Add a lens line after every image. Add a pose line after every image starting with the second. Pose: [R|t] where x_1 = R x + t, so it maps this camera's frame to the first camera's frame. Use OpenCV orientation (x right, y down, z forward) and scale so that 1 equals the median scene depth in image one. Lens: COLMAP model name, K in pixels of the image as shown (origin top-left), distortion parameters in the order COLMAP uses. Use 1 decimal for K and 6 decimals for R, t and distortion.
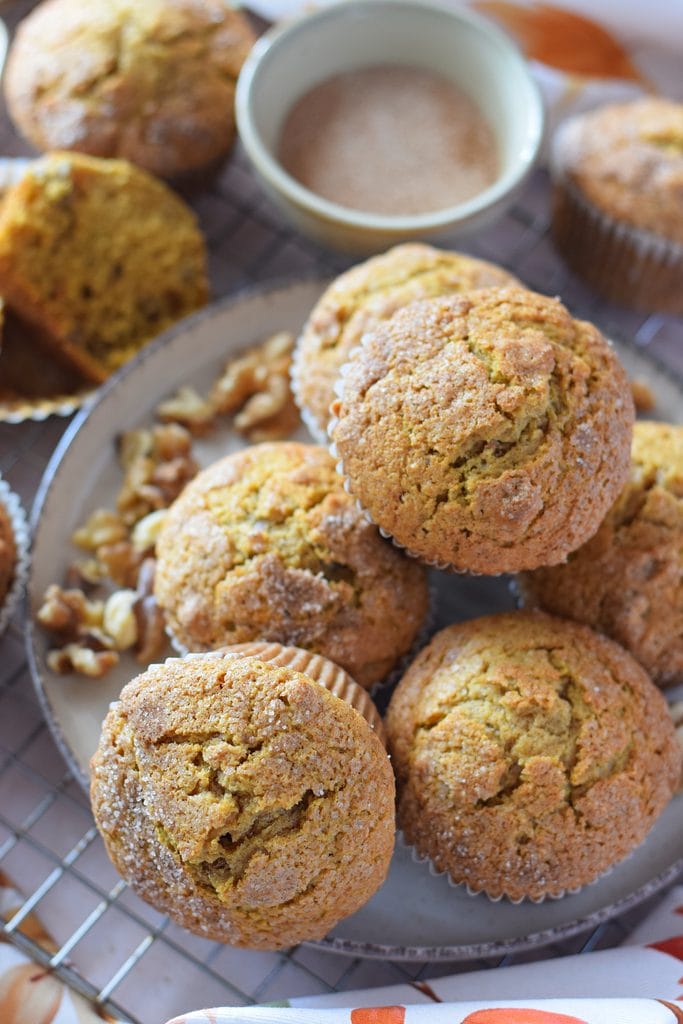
lens RADIAL K [[2300.1, 0, 342.4], [0, 2300.1, 506.8], [0, 0, 1]] dist [-0.125898, 0.000000]
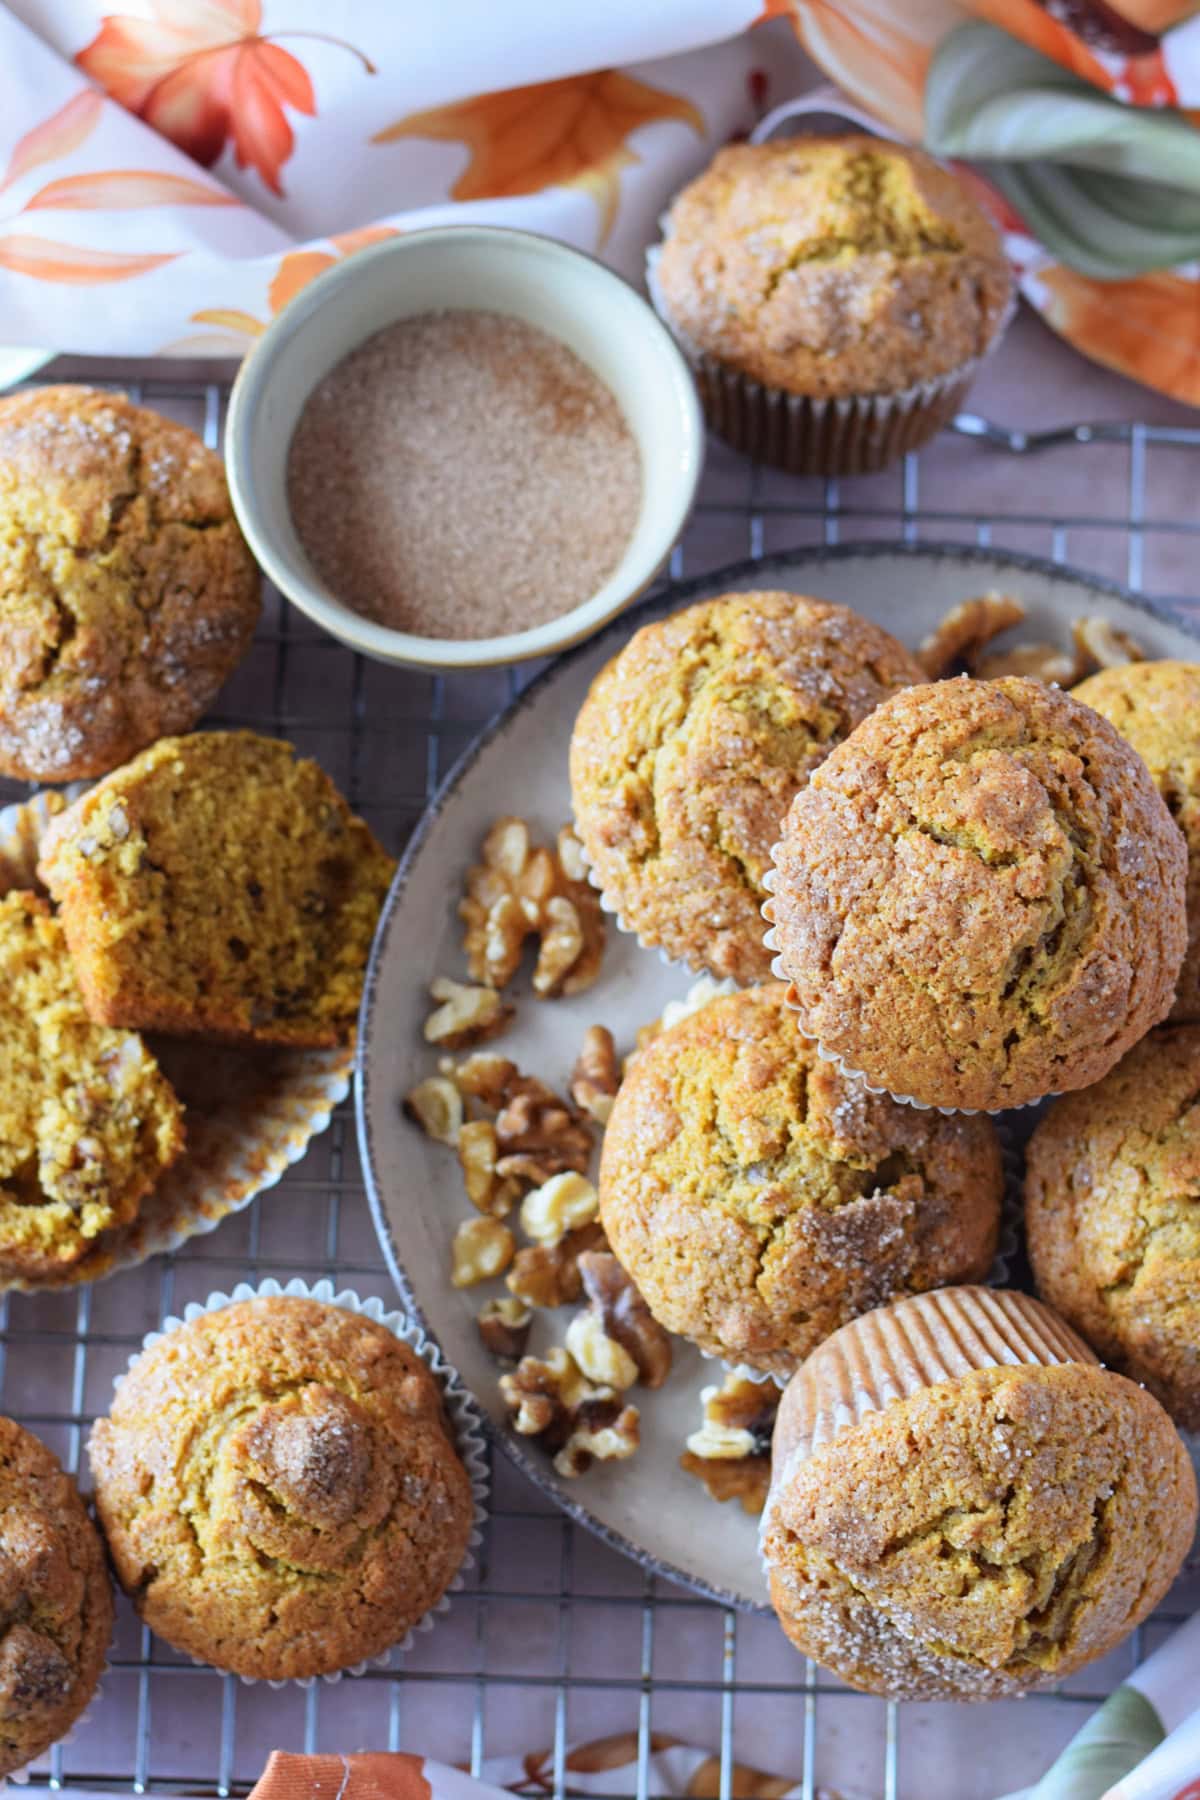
lens RADIAL K [[4043.1, 0, 599.0], [0, 4043.1, 895.9], [0, 0, 1]] dist [-0.125898, 0.000000]
pose [[0.826487, -0.549900, 0.120538, -0.182355], [0.494389, 0.811398, 0.311790, -0.479632], [-0.269258, -0.198097, 0.942474, -0.118101]]
